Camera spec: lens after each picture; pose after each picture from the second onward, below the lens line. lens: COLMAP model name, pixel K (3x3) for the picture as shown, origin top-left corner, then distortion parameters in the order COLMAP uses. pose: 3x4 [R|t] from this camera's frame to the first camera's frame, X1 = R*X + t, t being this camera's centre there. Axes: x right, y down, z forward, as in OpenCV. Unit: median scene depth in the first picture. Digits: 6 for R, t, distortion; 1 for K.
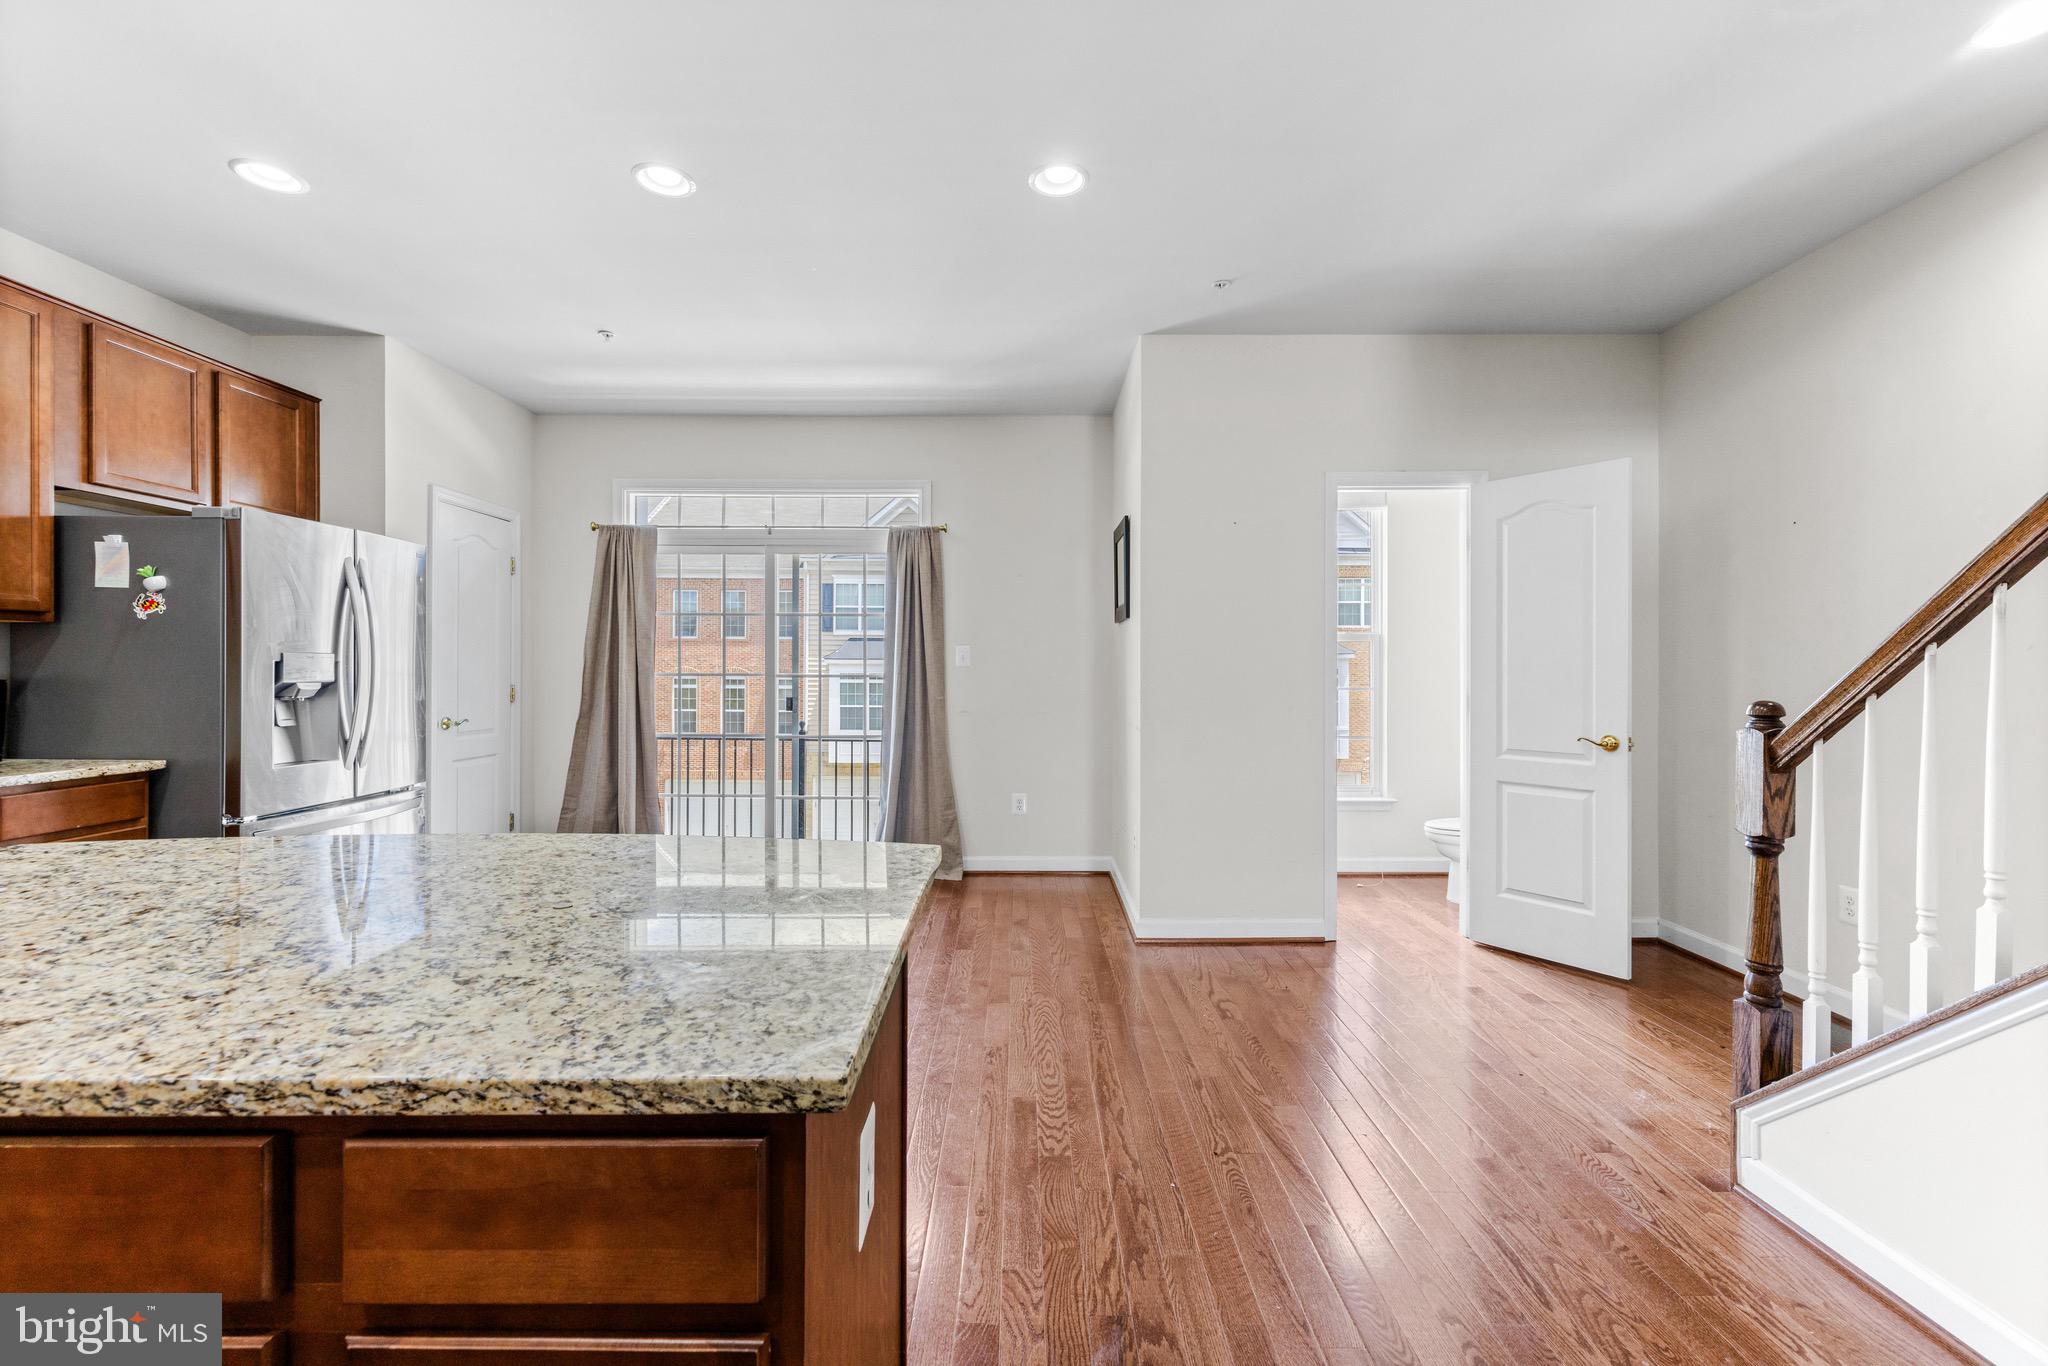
lens RADIAL K [[824.9, 0, 1022.7], [0, 824.9, 683.7], [0, 0, 1]] dist [0.000363, -0.001071]
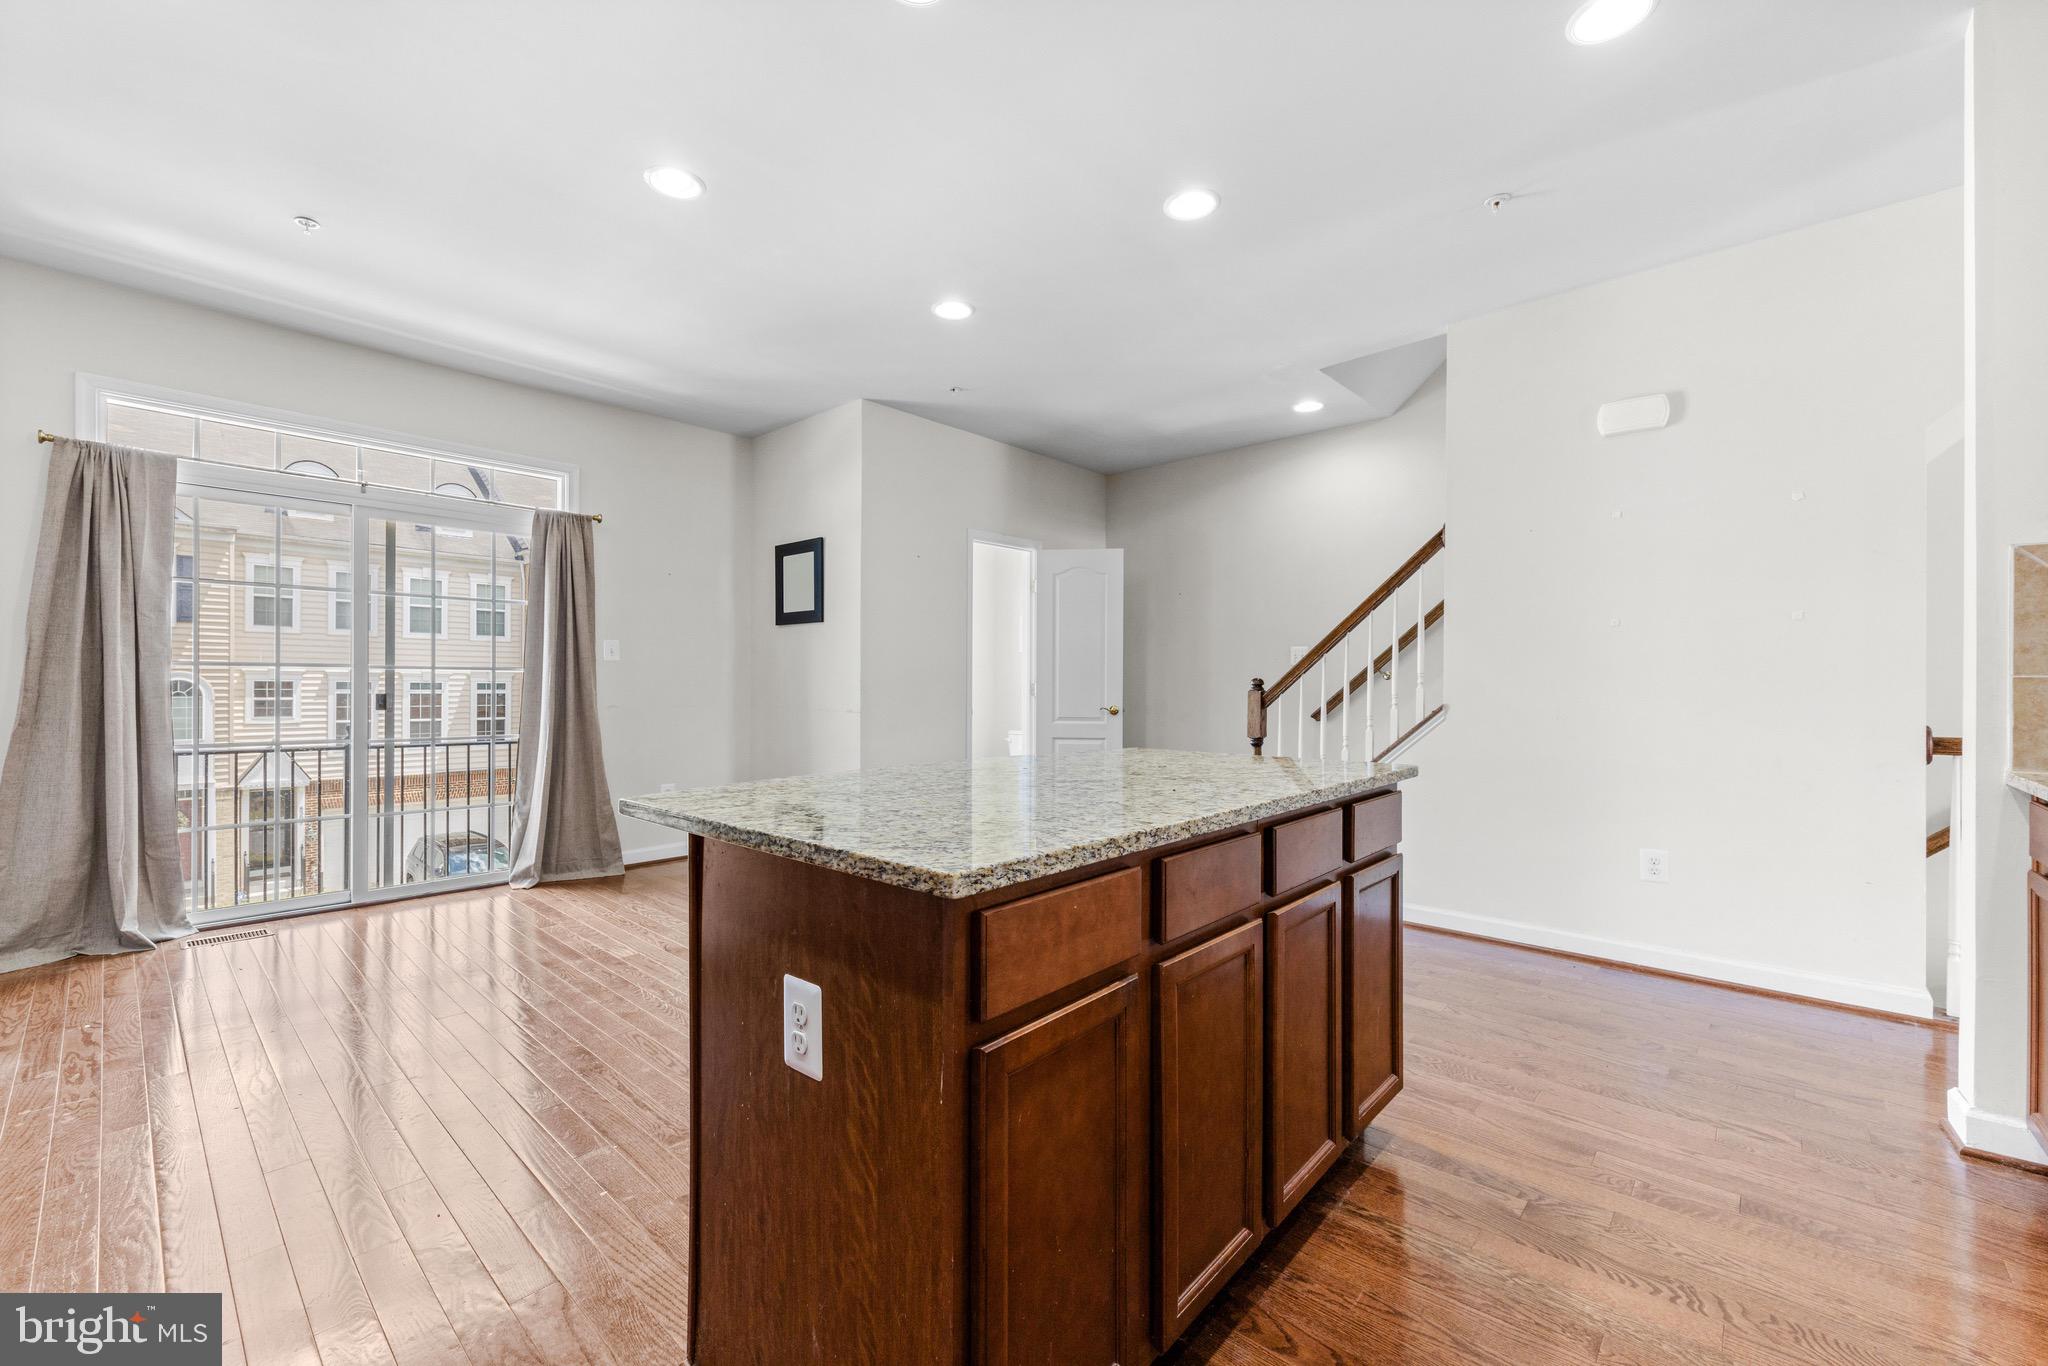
lens RADIAL K [[824.9, 0, 1009.5], [0, 824.9, 678.8], [0, 0, 1]] dist [0.000363, -0.001071]
pose [[0.679762, 0.004224, 0.733420, -0.740435], [0.009015, 0.999860, -0.014114, 0.029197], [-0.733377, 0.016206, 0.679629, -0.018324]]
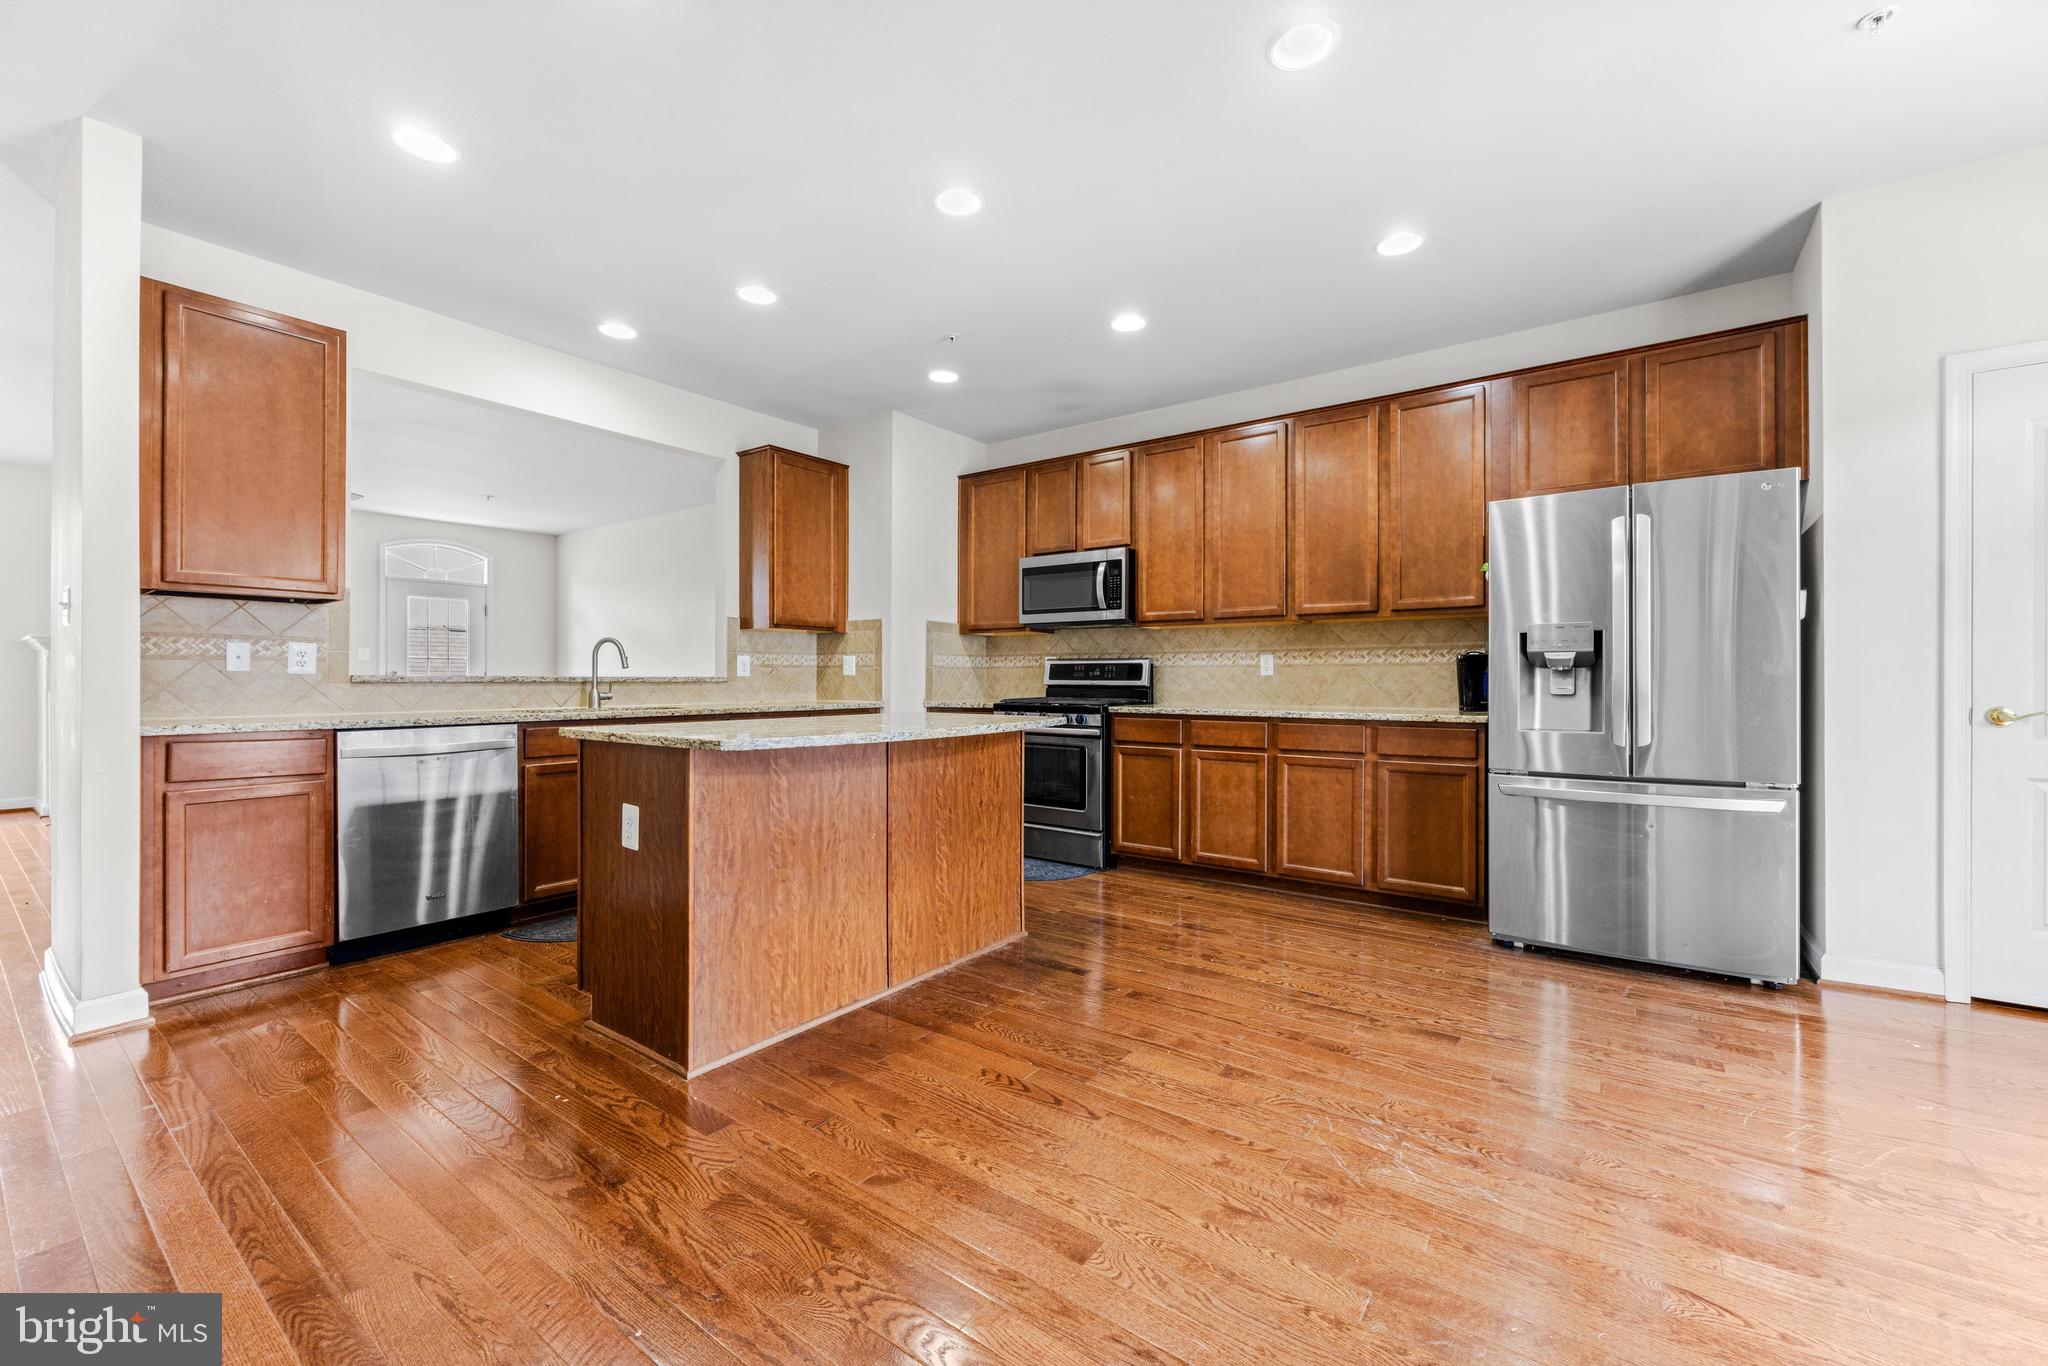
lens RADIAL K [[824.9, 0, 1023.9], [0, 824.9, 679.3], [0, 0, 1]] dist [0.000363, -0.001071]
pose [[-0.593871, -0.004250, -0.804549, 0.336733], [-0.012121, 0.999920, 0.003665, 0.035554], [0.804469, 0.011928, -0.593875, 1.024951]]
